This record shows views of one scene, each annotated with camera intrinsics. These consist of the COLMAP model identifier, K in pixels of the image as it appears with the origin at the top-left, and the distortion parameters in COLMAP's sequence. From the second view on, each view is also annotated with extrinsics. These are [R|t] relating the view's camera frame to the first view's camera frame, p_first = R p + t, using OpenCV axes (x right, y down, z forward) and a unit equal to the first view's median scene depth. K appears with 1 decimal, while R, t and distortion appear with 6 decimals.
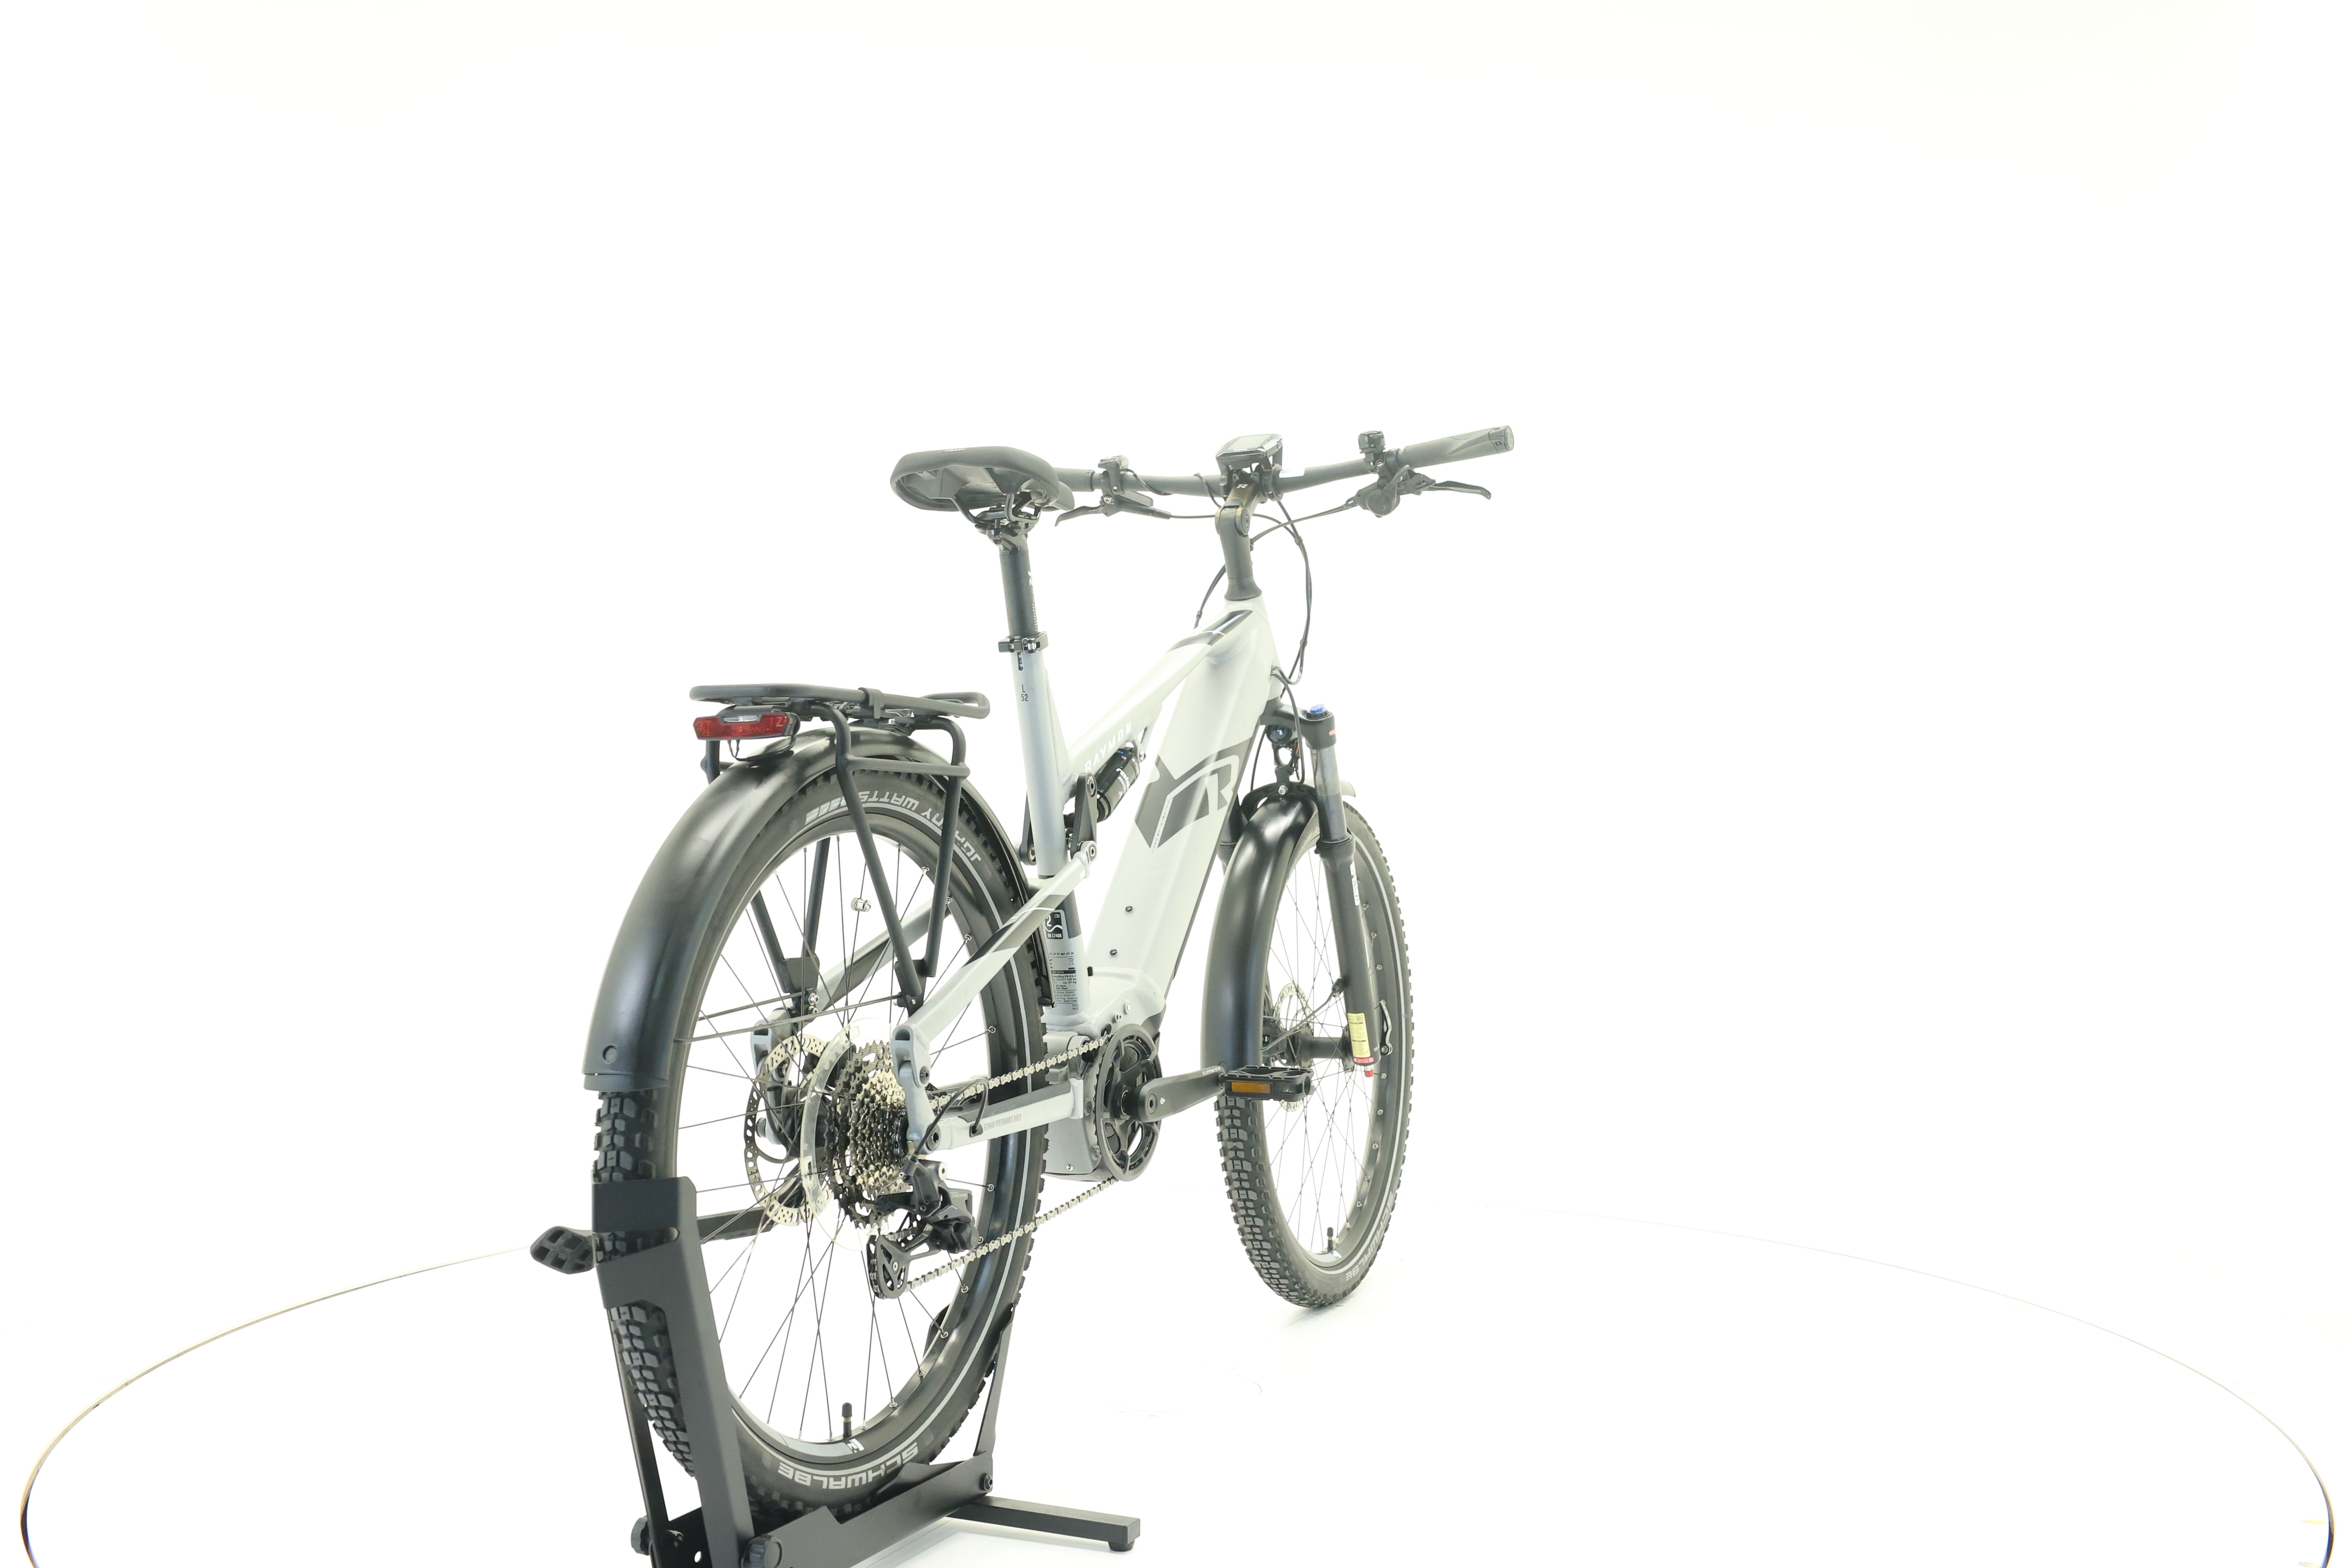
lens RADIAL K [[2483.3, 0, 1173.8], [0, 2483.3, 731.8], [0, 0, 1]] dist [-0.006175, -0.005623]
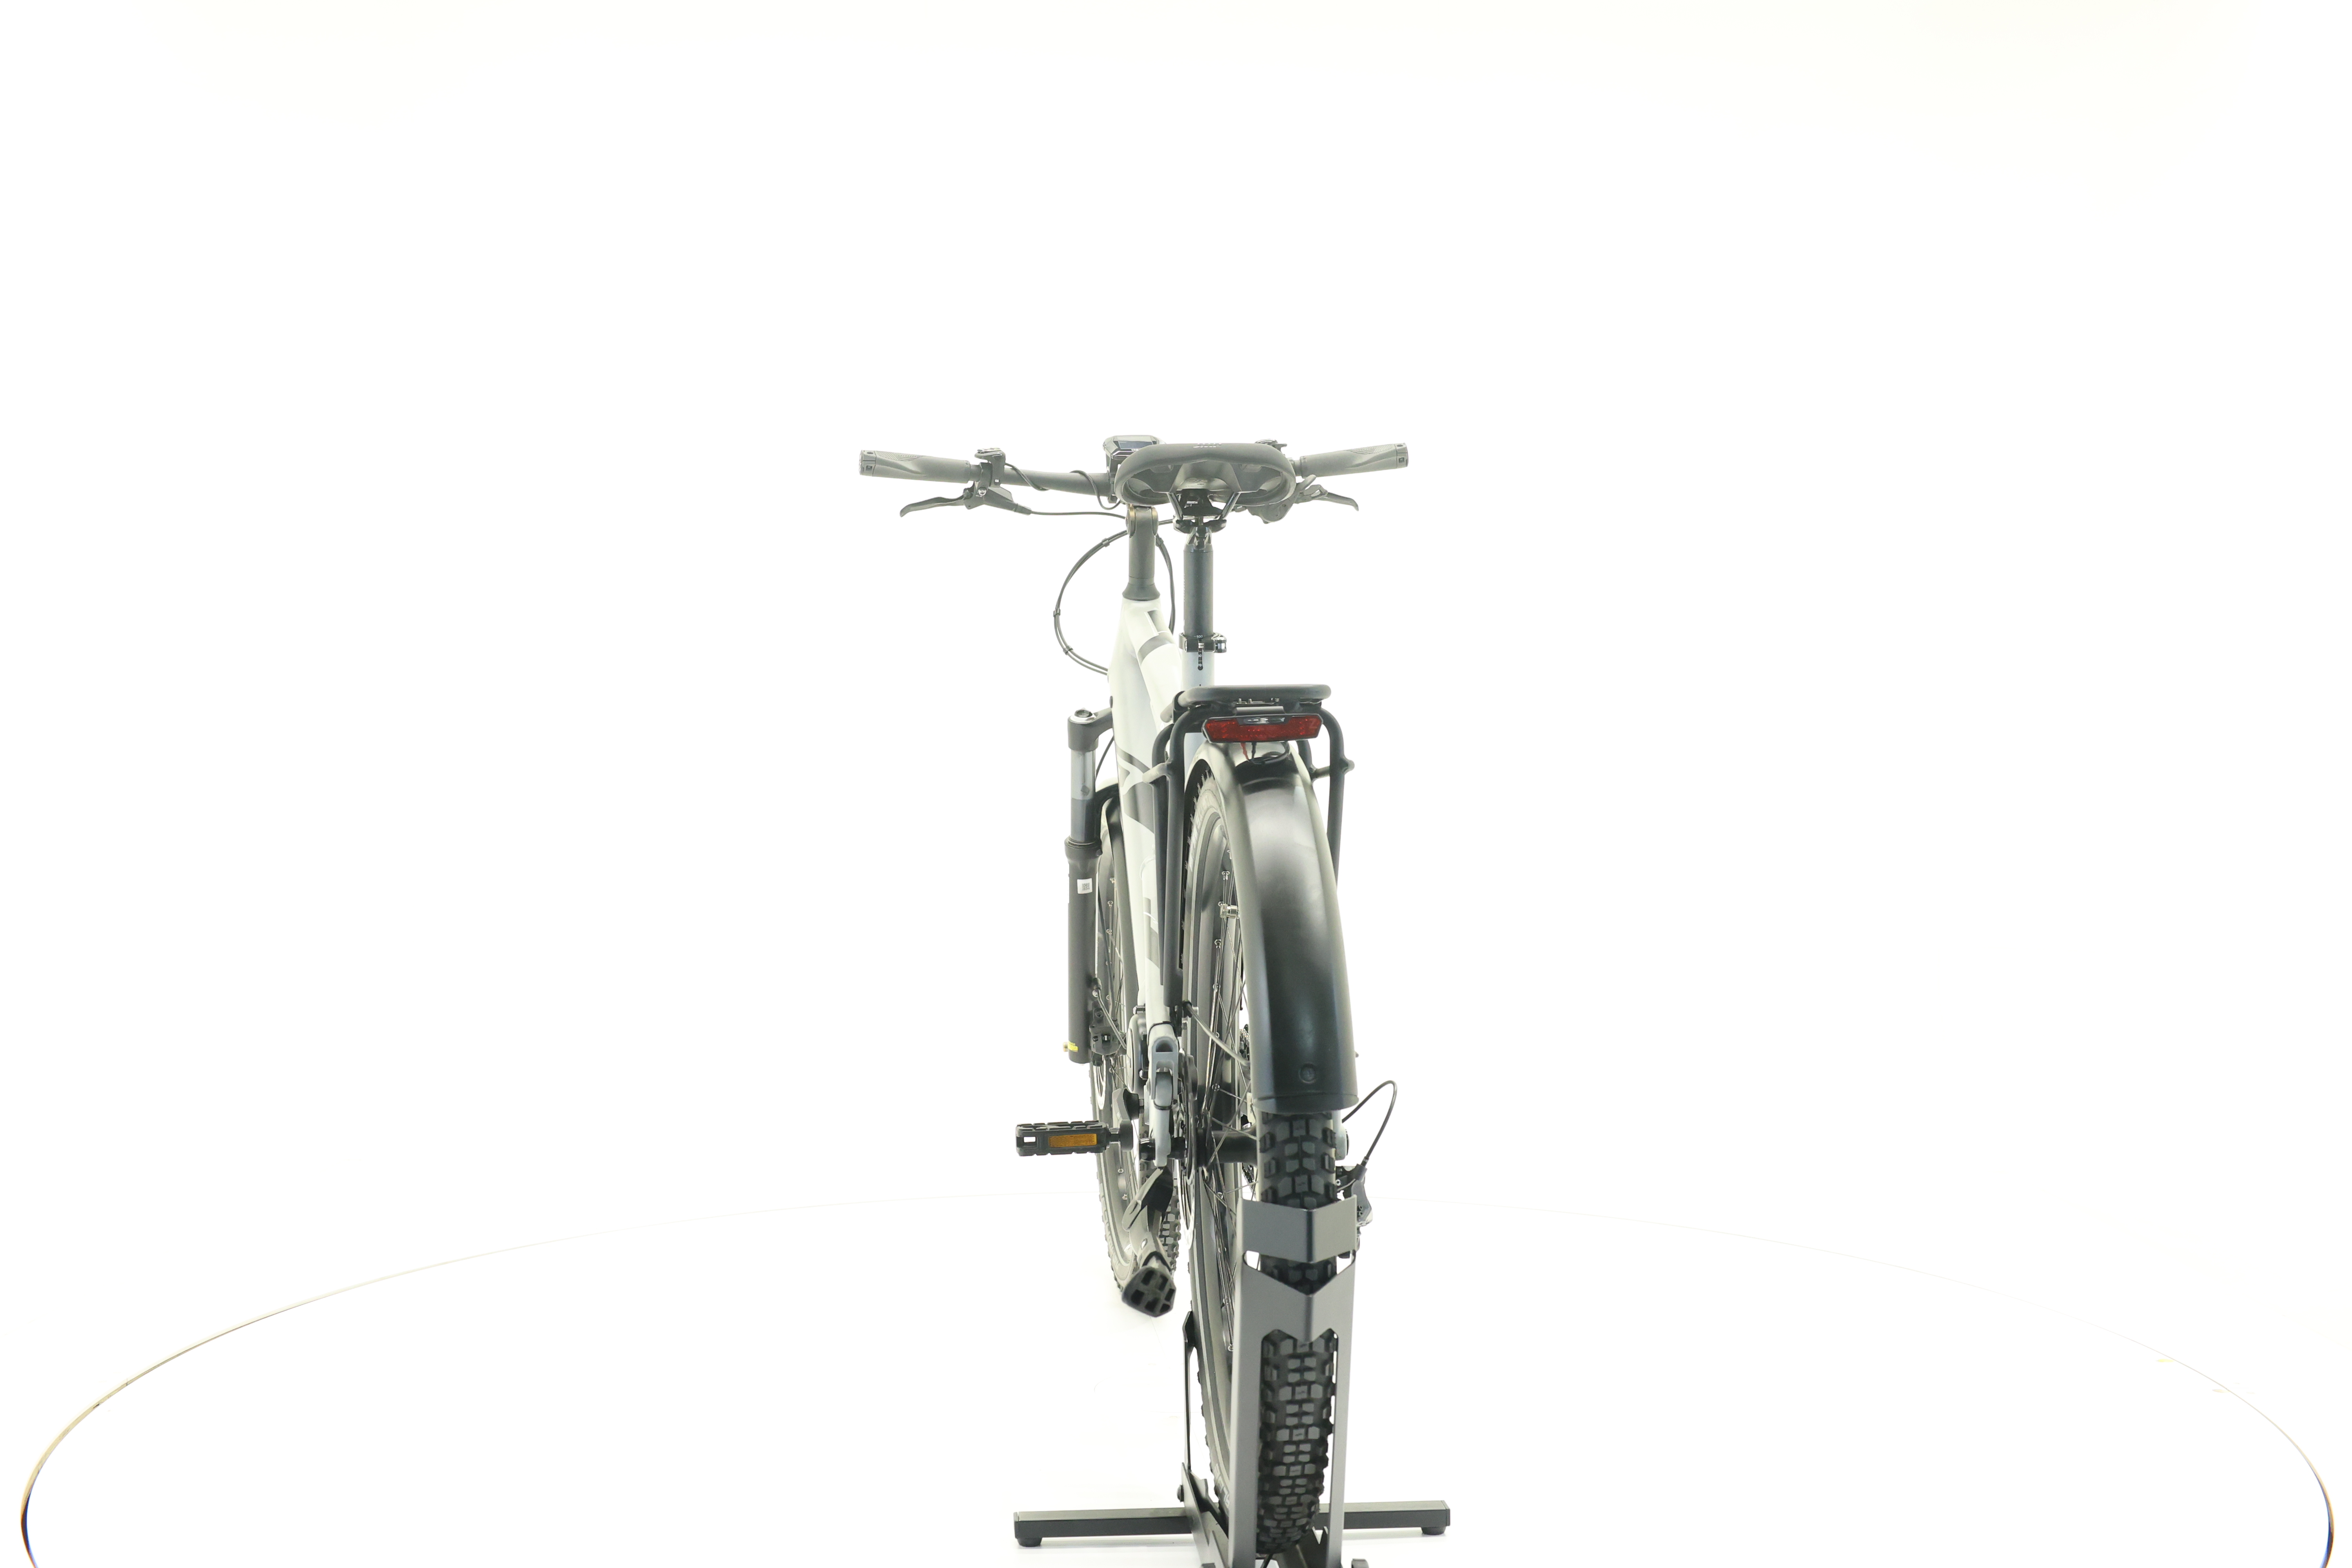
lens RADIAL K [[2483.3, 0, 1173.8], [0, 2483.3, 731.8], [0, 0, 1]] dist [-0.006175, -0.005623]
pose [[0.865112, -0.001441, 0.501577, -0.471631], [0.000312, 0.999997, 0.002334, -0.002214], [-0.501579, -0.001862, 0.865110, 0.127654]]
